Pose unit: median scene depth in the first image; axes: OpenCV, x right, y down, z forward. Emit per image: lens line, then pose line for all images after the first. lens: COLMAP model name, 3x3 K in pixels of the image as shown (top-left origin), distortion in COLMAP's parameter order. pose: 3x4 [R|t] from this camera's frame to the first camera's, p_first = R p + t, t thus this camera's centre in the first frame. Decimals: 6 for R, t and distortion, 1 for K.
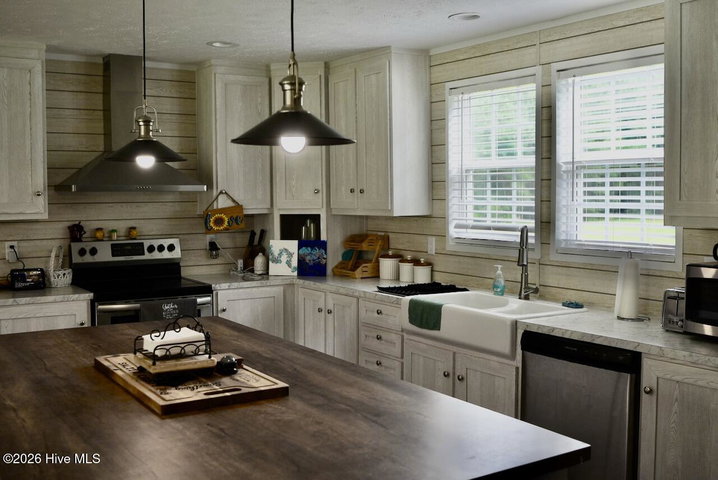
lens RADIAL K [[771.1, 0, 359.0], [0, 771.1, 240.0], [0, 0, 1]] dist [-0.059010, 0.021152]
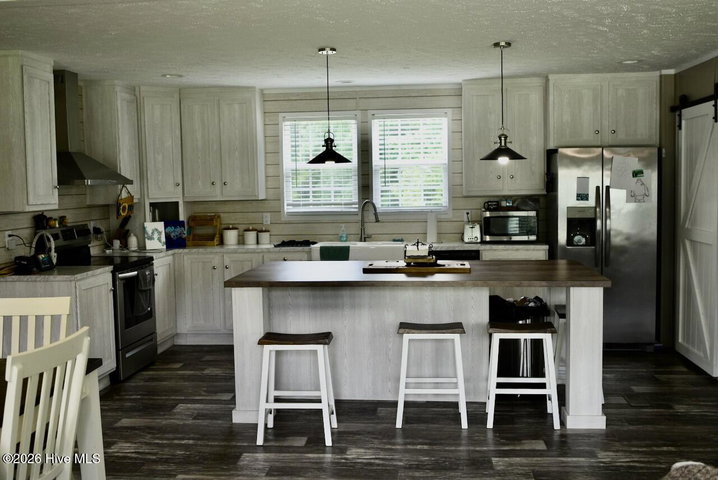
lens RADIAL K [[771.1, 0, 359.0], [0, 771.1, 240.0], [0, 0, 1]] dist [-0.059010, 0.021152]
pose [[0.642090, -0.066457, 0.763744, -0.906633], [0.064268, 0.997395, 0.032756, 0.010477], [-0.763931, 0.028052, 0.644688, -0.111104]]
